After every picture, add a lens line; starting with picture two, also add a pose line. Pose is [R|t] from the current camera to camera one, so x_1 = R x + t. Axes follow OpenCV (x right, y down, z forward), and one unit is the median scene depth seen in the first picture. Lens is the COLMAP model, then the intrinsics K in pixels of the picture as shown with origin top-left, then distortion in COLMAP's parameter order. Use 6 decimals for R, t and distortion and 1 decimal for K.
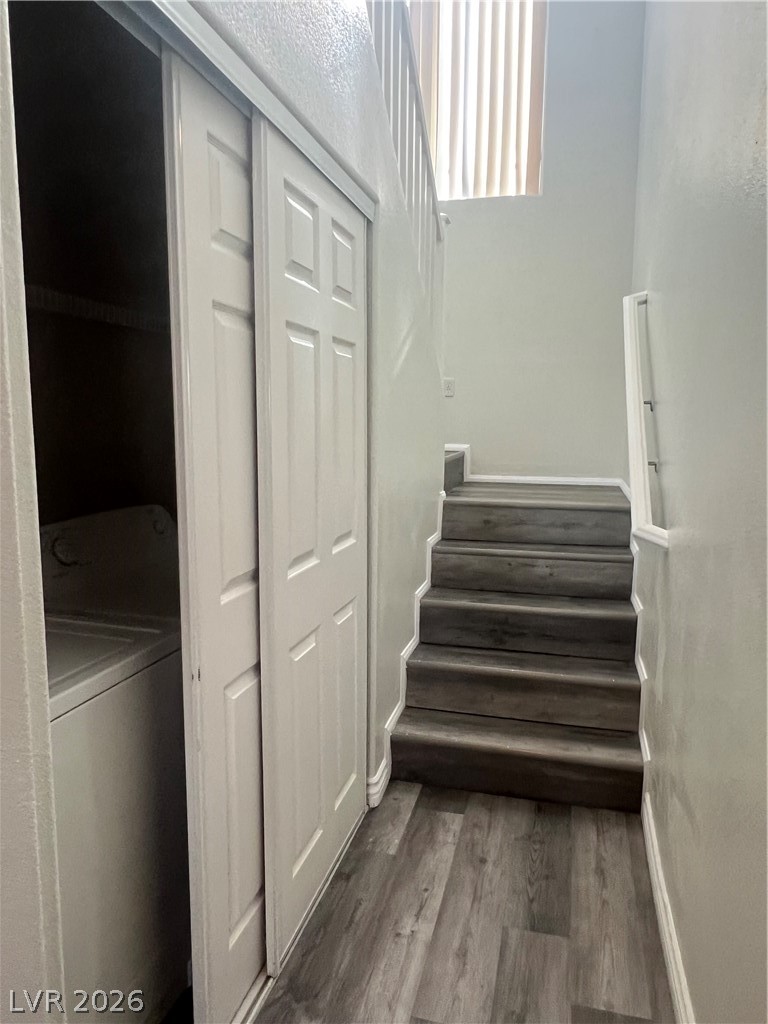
lens RADIAL K [[707.4, 0, 384.0], [0, 707.4, 512.0], [0, 0, 1]] dist [0.001801, -0.005936]
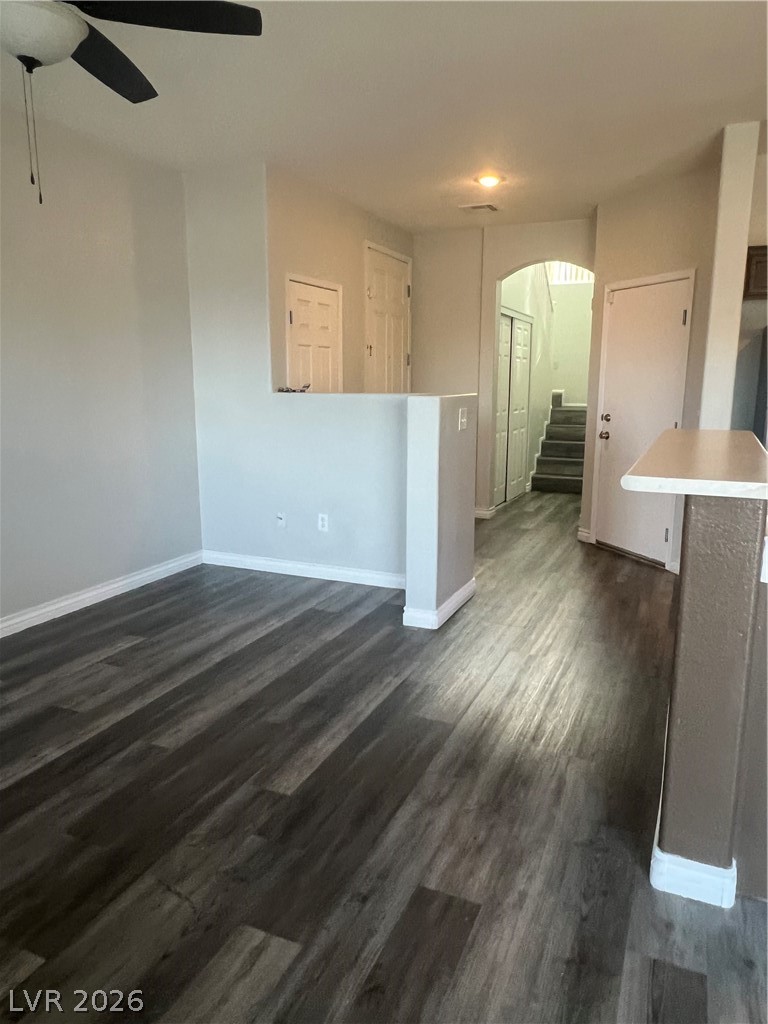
lens RADIAL K [[707.4, 0, 384.0], [0, 707.4, 512.0], [0, 0, 1]] dist [0.001801, -0.005936]
pose [[0.987953, 0.025175, -0.152695, -0.134359], [-0.016764, 0.998283, 0.056125, 0.257710], [0.153845, -0.052889, 0.986678, -1.940874]]
